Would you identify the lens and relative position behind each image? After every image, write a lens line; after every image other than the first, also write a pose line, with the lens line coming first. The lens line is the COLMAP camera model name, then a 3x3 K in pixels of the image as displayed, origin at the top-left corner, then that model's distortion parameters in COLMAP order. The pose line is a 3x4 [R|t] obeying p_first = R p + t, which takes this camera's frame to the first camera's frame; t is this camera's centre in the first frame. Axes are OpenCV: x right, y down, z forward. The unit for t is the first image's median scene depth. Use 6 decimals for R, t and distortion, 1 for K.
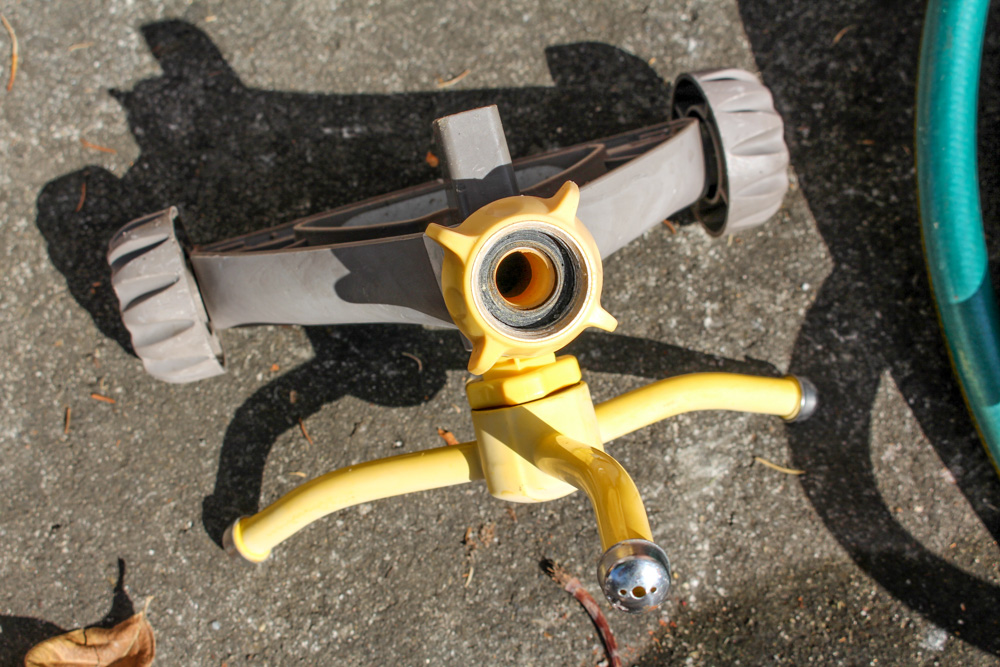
lens RADIAL K [[1457.9, 0, 500.0], [0, 1457.9, 333.5], [0, 0, 1]] dist [-0.076336, 0.101040]
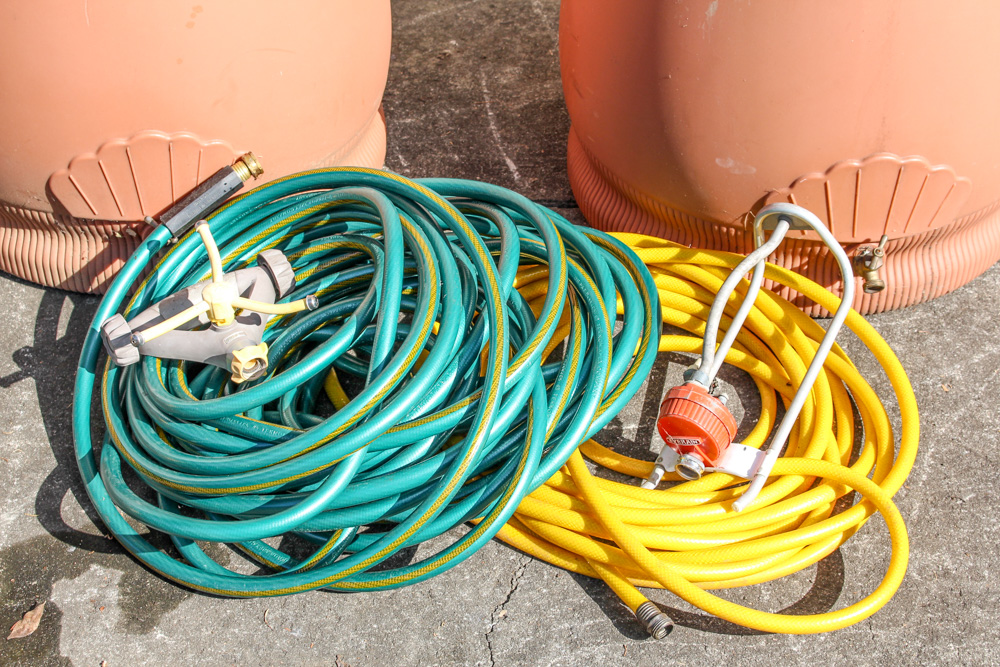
lens RADIAL K [[1734.9, 0, 500.0], [0, 1734.9, 333.5], [0, 0, 1]] dist [-0.029074, -0.014092]
pose [[0.987851, -0.092316, 0.125013, 0.752958], [0.137325, 0.895129, -0.424130, 1.462339], [-0.072749, 0.436145, 0.896931, -2.640524]]
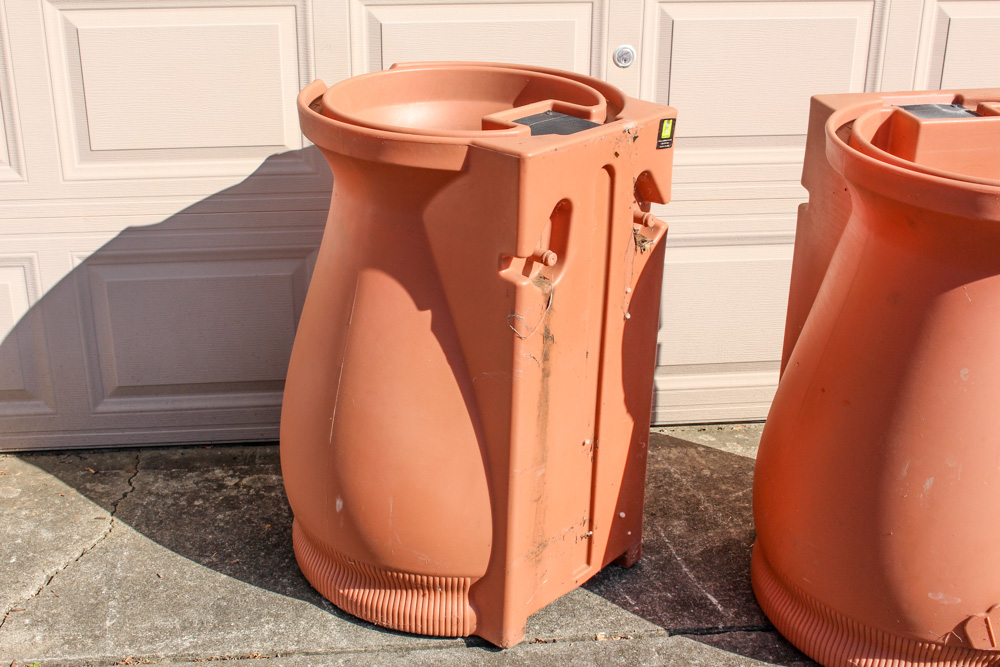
lens RADIAL K [[1322.5, 0, 493.3], [0, 1322.5, 333.8], [0, 0, 1]] dist [-0.078722, 0.059945]
pose [[0.962412, -0.081200, 0.259173, -0.471431], [0.230511, 0.748849, -0.621361, 1.065956], [-0.143627, 0.657747, 0.739418, -2.563637]]
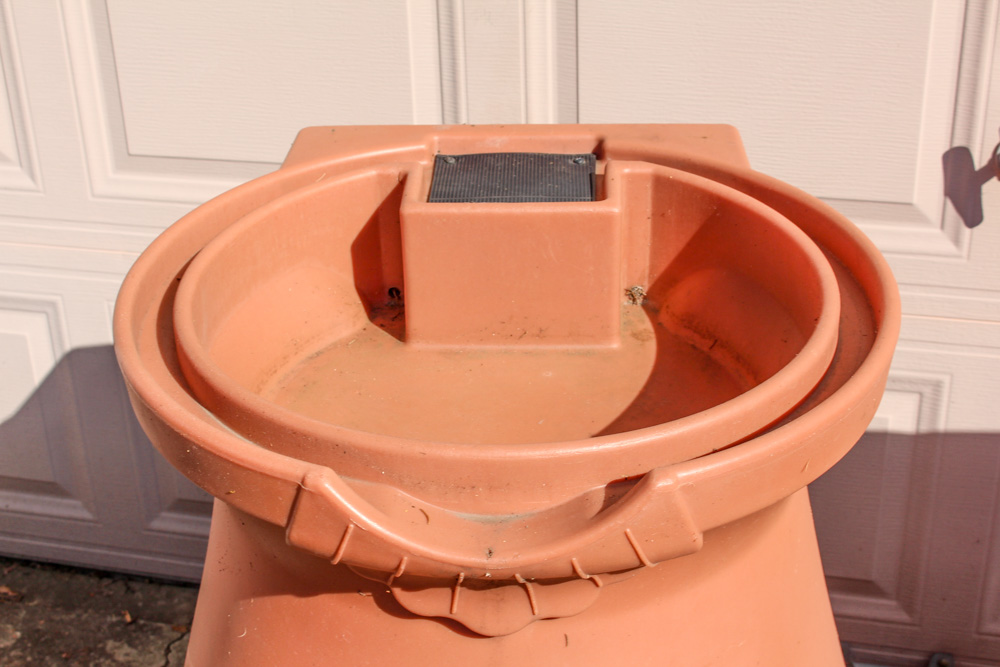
lens RADIAL K [[1495.1, 0, 494.8], [0, 1495.1, 334.4], [0, 0, 1]] dist [-0.072935, 0.146671]
pose [[0.996814, 0.029538, -0.074085, 0.600377], [-0.068137, 0.798193, -0.598536, -0.482928], [0.041454, 0.601677, 0.797663, -1.686157]]
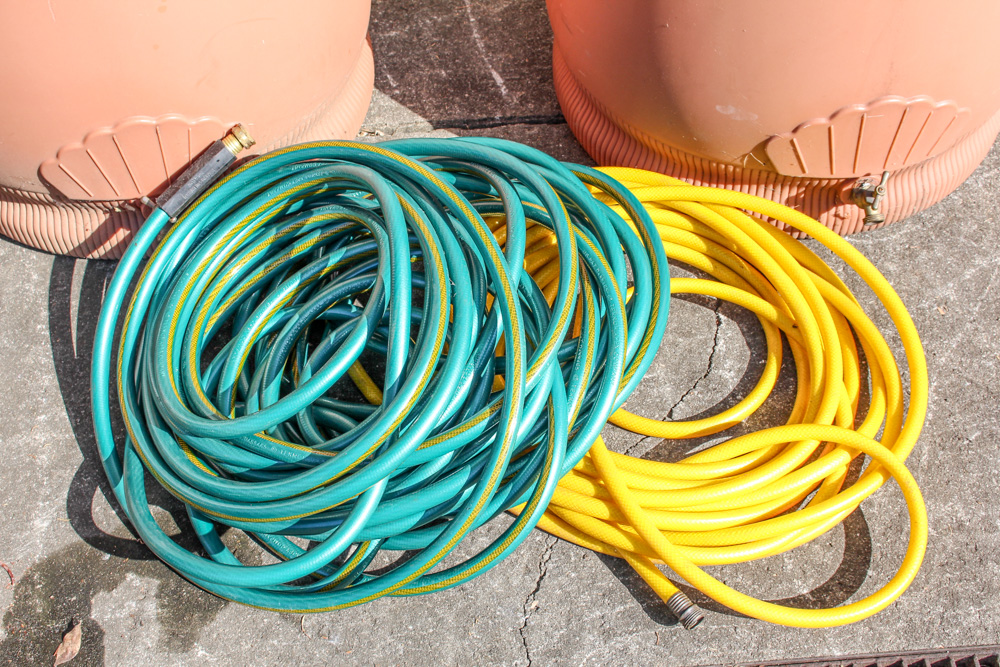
lens RADIAL K [[1322.5, 0, 493.3], [0, 1322.5, 333.8], [0, 0, 1]] dist [-0.078722, 0.059945]
pose [[0.976288, -0.185426, 0.111710, 0.862106], [0.205698, 0.955418, -0.211814, 0.503876], [-0.067454, 0.229770, 0.970905, -2.006339]]
